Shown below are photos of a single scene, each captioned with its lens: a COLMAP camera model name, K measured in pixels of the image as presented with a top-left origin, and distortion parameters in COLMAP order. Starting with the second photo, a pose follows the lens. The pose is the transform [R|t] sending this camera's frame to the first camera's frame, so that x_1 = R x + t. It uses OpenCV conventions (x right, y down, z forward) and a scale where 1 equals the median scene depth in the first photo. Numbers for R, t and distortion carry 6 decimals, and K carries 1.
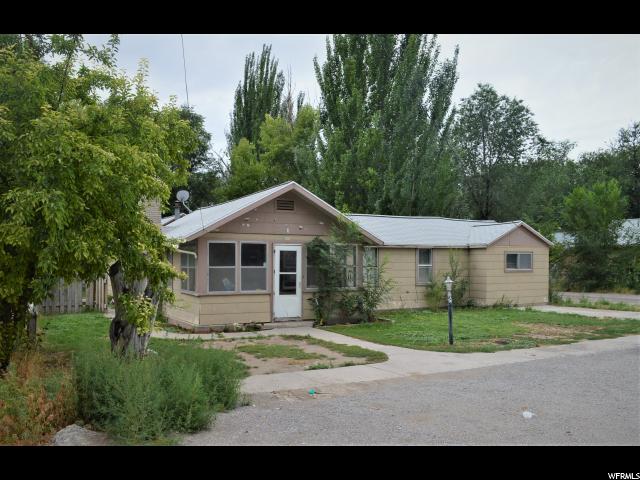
lens RADIAL K [[531.2, 0, 320.0], [0, 531.2, 240.0], [0, 0, 1]] dist [-0.085014, 0.002966]
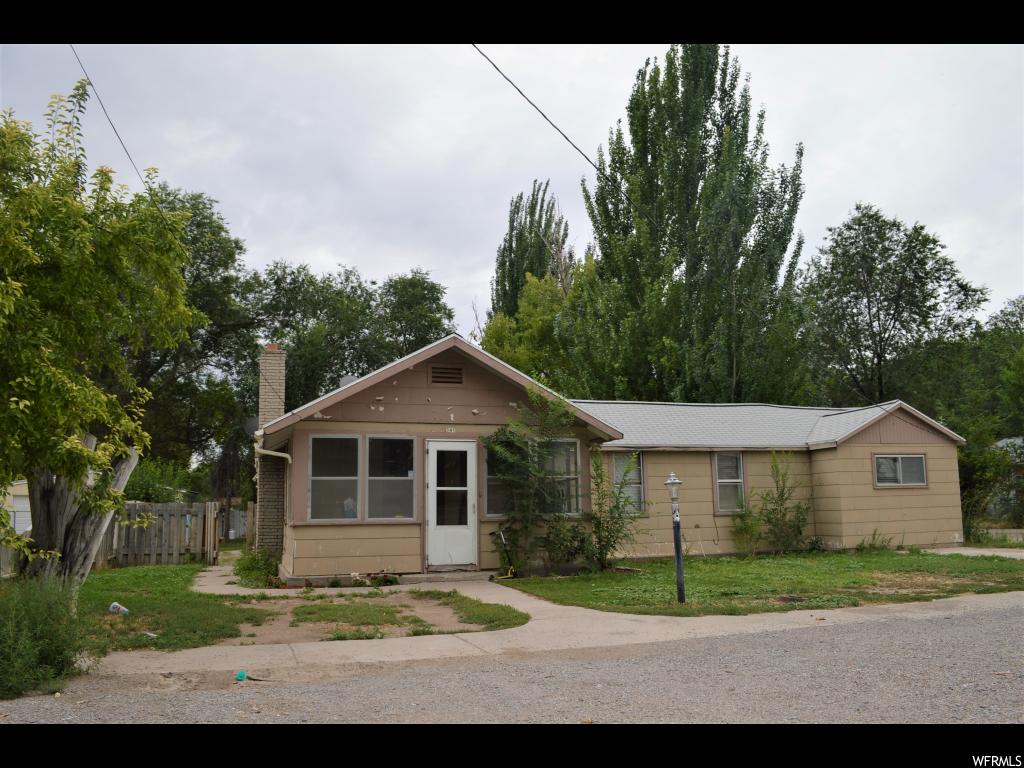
lens RADIAL K [[793.9, 0, 511.6], [0, 793.9, 355.5], [0, 0, 1]] dist [-0.084259, -0.000192]
pose [[0.987054, -0.046381, -0.153533, 0.098051], [0.024216, 0.989396, -0.143208, 0.028834], [0.158547, 0.137636, 0.977711, 0.082389]]
